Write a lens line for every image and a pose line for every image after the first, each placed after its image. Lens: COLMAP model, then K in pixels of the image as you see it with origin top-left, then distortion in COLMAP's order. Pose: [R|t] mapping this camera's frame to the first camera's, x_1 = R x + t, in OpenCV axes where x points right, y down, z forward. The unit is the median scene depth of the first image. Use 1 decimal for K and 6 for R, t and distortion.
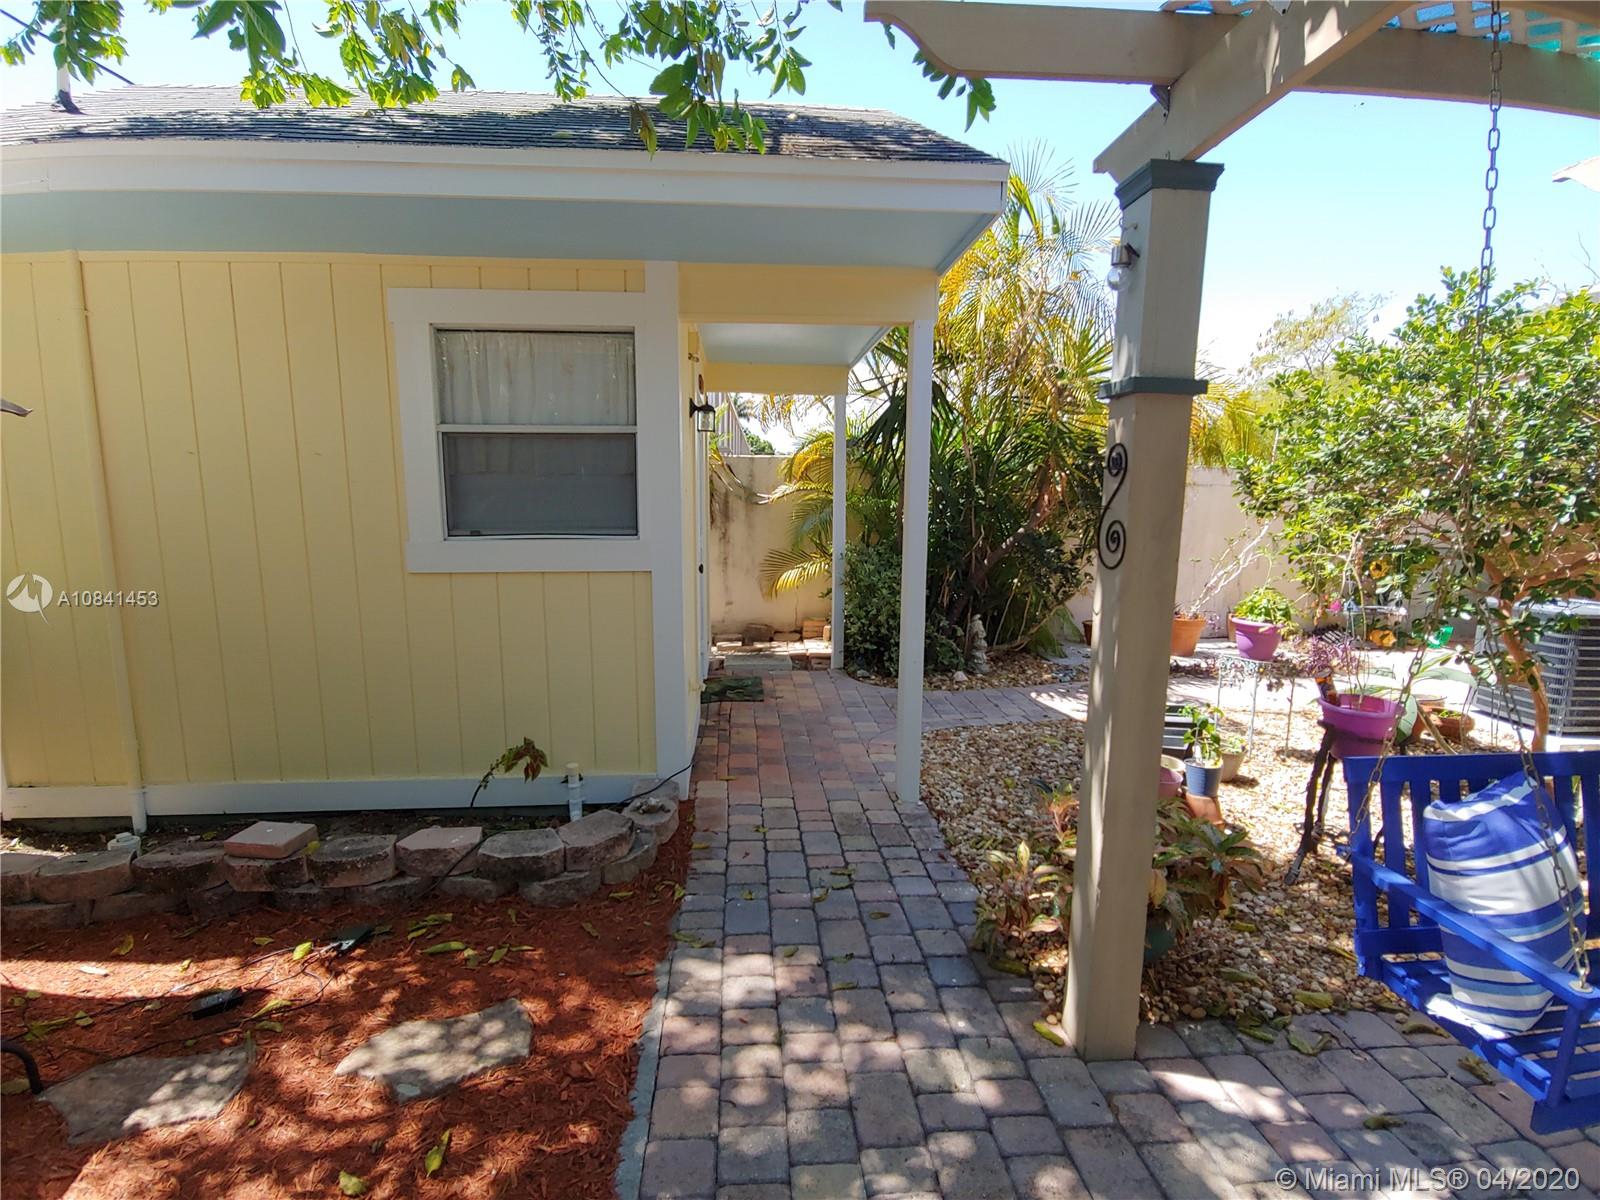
lens RADIAL K [[801.7, 0, 808.3], [0, 801.7, 602.4], [0, 0, 1]] dist [0.004924, -0.013192]
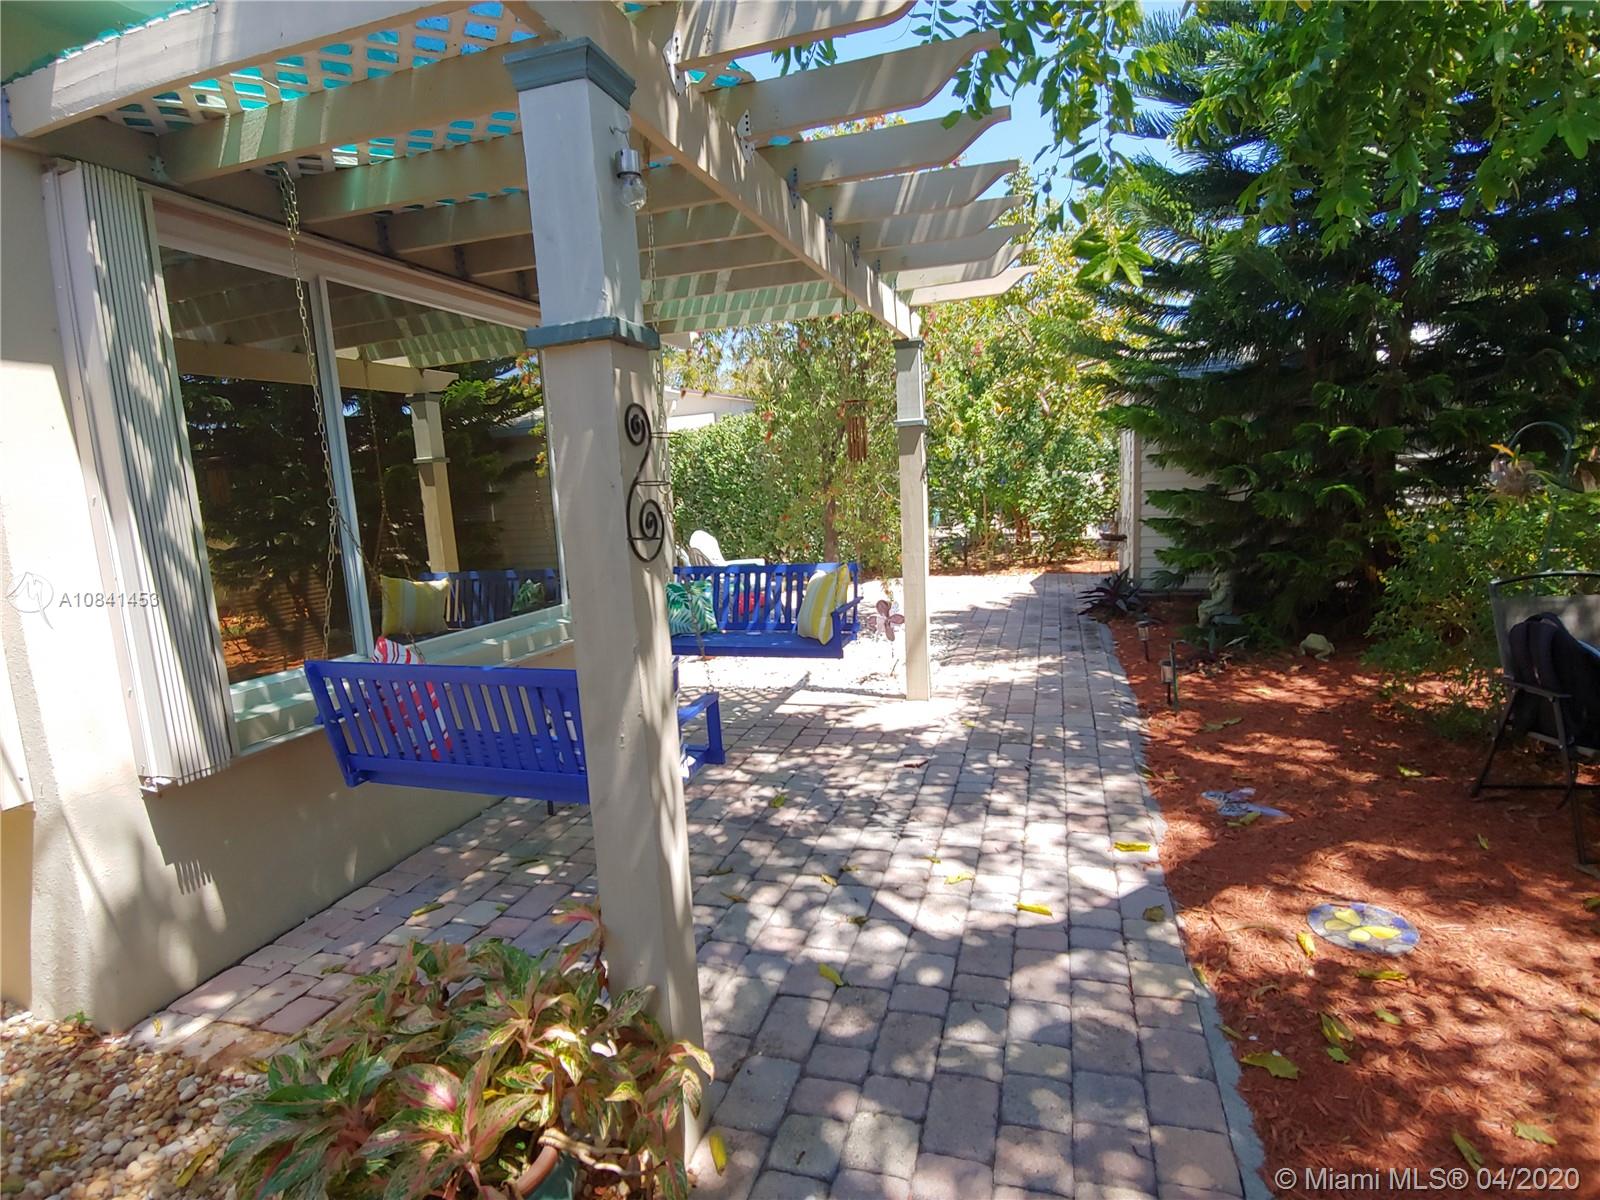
lens RADIAL K [[801.7, 0, 808.3], [0, 801.7, 602.4], [0, 0, 1]] dist [0.004924, -0.013192]
pose [[-0.923763, -0.024451, 0.382184, -0.024625], [0.091651, 0.954845, 0.282615, -0.069247], [-0.371836, 0.296097, -0.879809, 0.529609]]
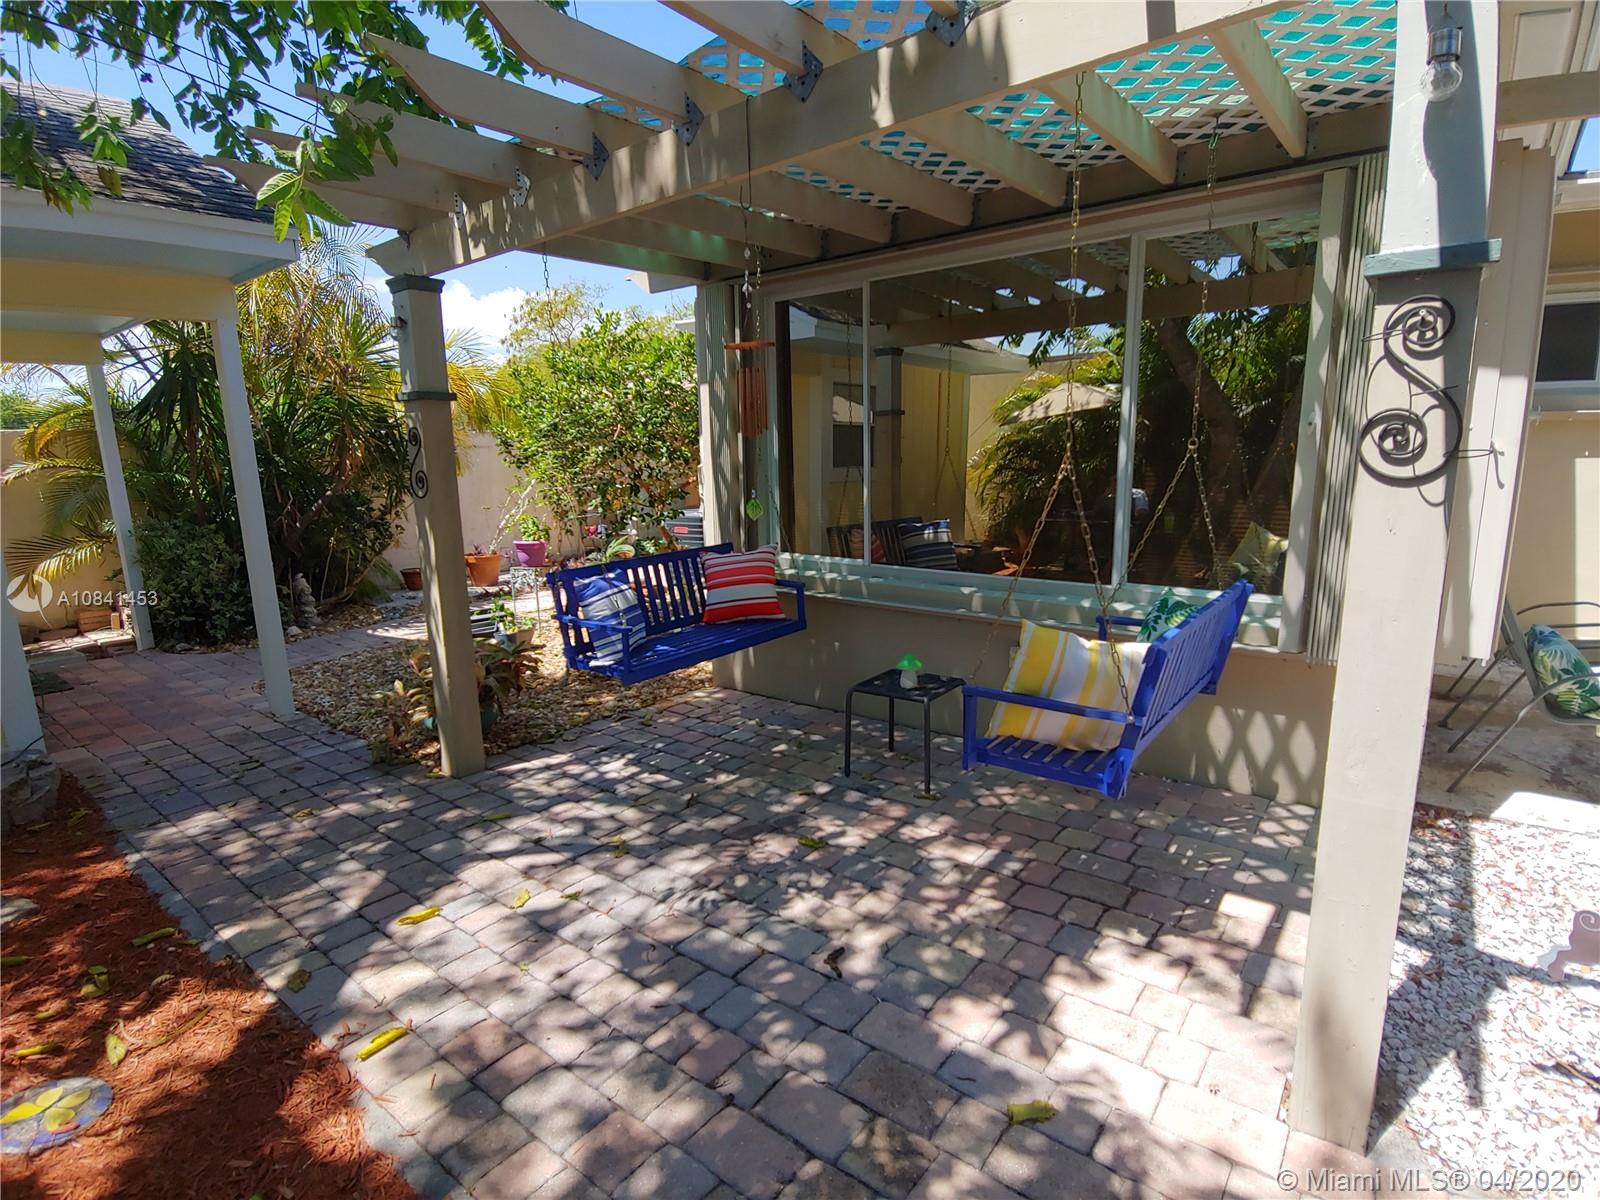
lens RADIAL K [[801.7, 0, 808.3], [0, 801.7, 602.4], [0, 0, 1]] dist [0.004924, -0.013192]
pose [[0.679448, -0.167259, 0.714405, -0.107908], [0.135210, 0.985538, 0.102144, 0.037835], [-0.721158, 0.027193, 0.692237, -0.259310]]
